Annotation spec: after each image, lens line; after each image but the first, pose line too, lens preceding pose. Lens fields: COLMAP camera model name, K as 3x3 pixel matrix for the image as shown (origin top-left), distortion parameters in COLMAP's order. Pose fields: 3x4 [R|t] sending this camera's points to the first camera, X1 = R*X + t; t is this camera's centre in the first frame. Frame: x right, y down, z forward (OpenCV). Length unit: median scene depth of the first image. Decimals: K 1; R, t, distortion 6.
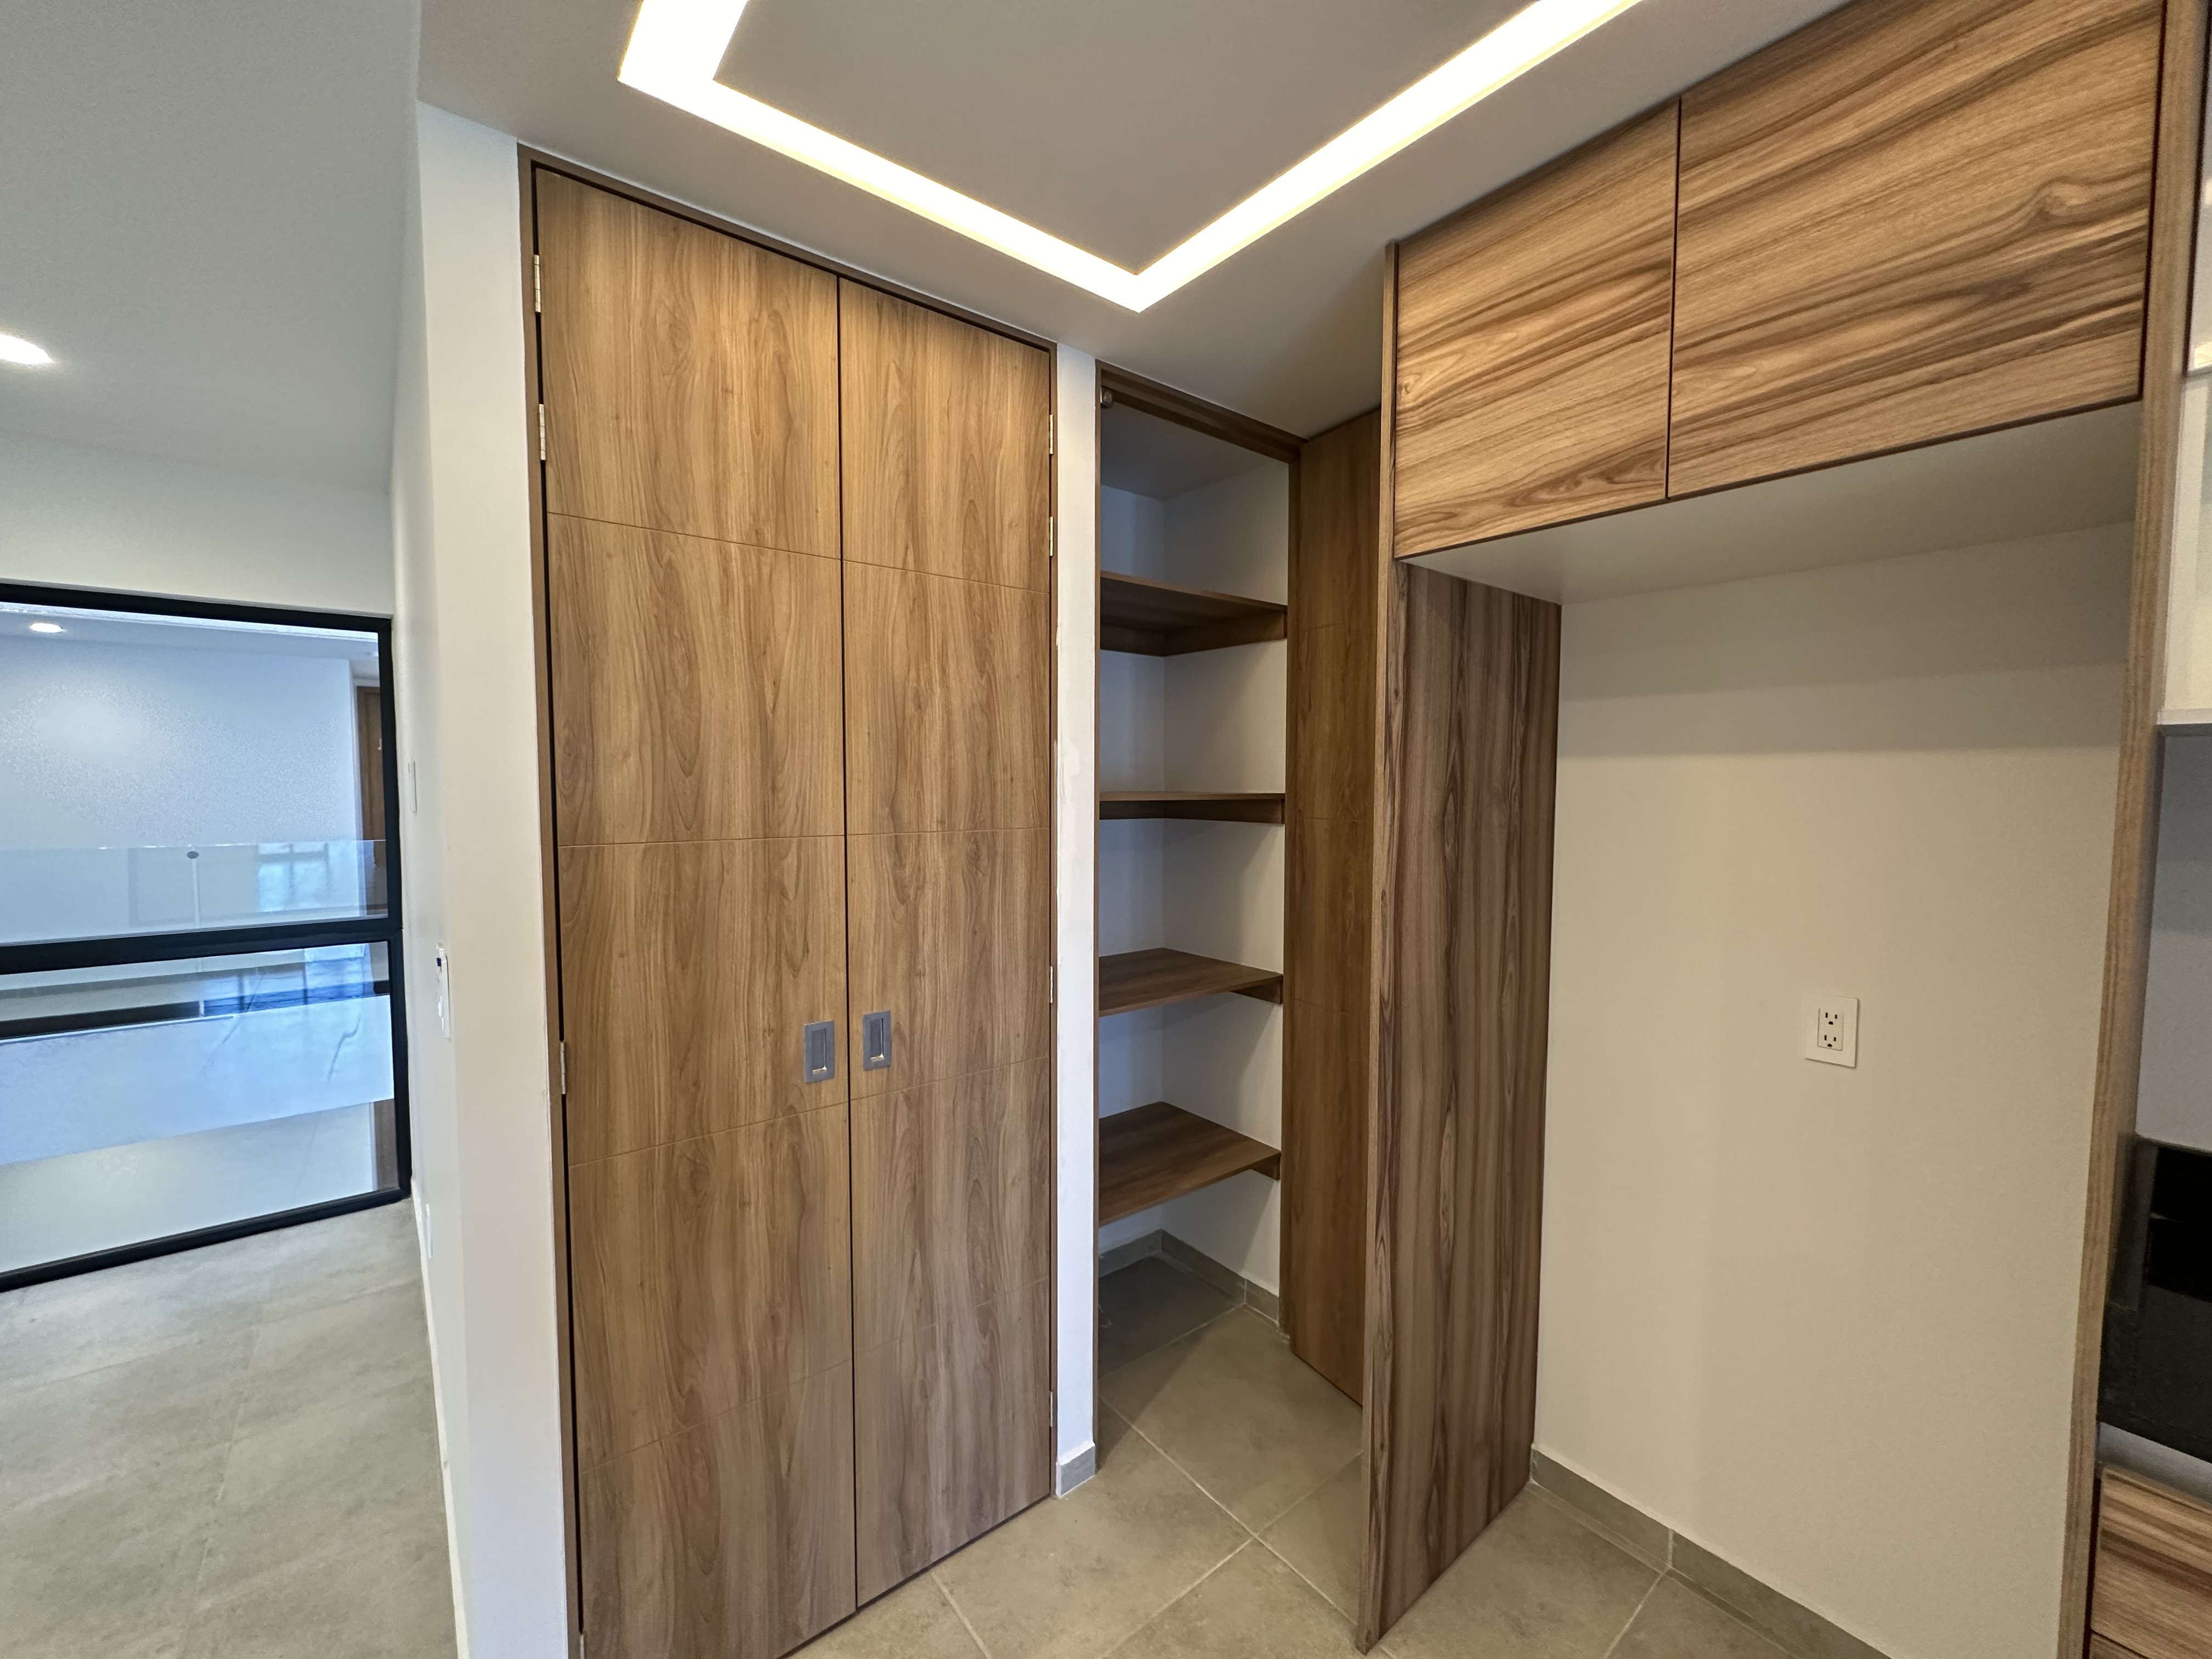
lens RADIAL K [[882.6, 0, 1104.0], [0, 882.6, 829.4], [0, 0, 1]] dist [-0.001601, 0.000313]
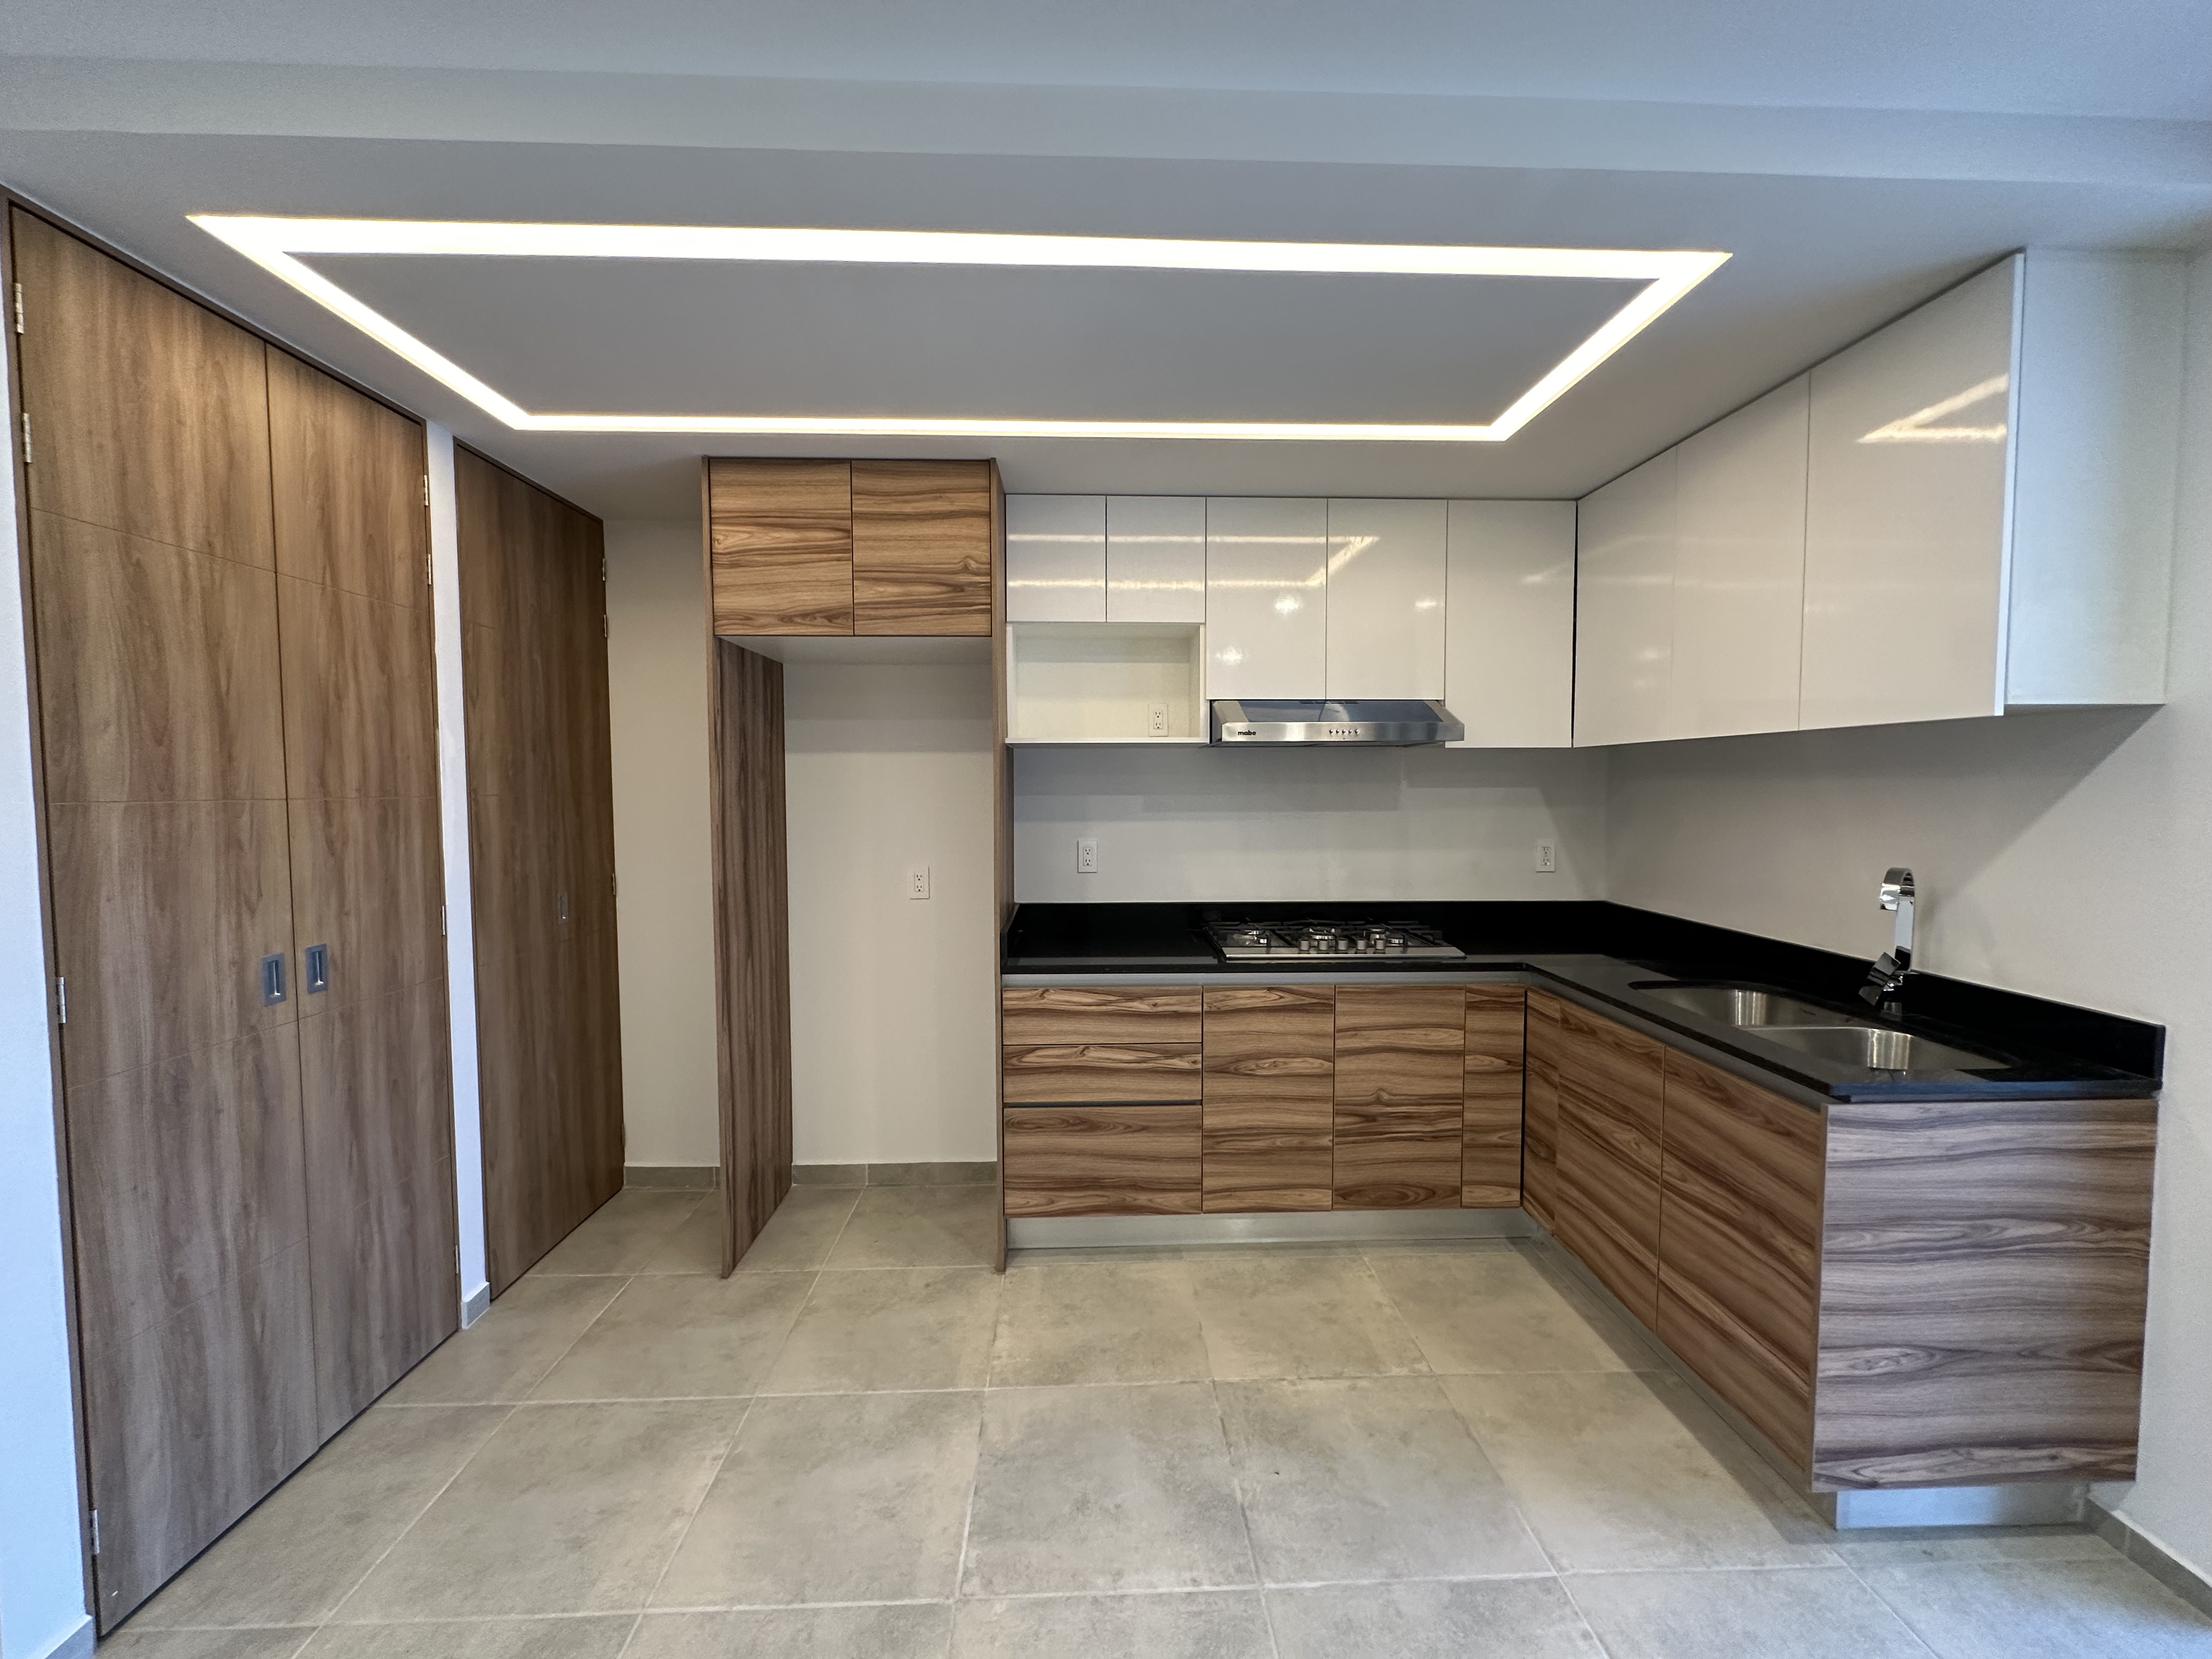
lens RADIAL K [[882.6, 0, 1104.2], [0, 882.6, 829.9], [0, 0, 1]] dist [-0.001601, 0.000313]
pose [[0.599426, -0.043853, 0.799228, -0.631721], [0.049519, 0.998617, 0.017653, 0.088907], [-0.798897, 0.028995, 0.600768, -0.669210]]
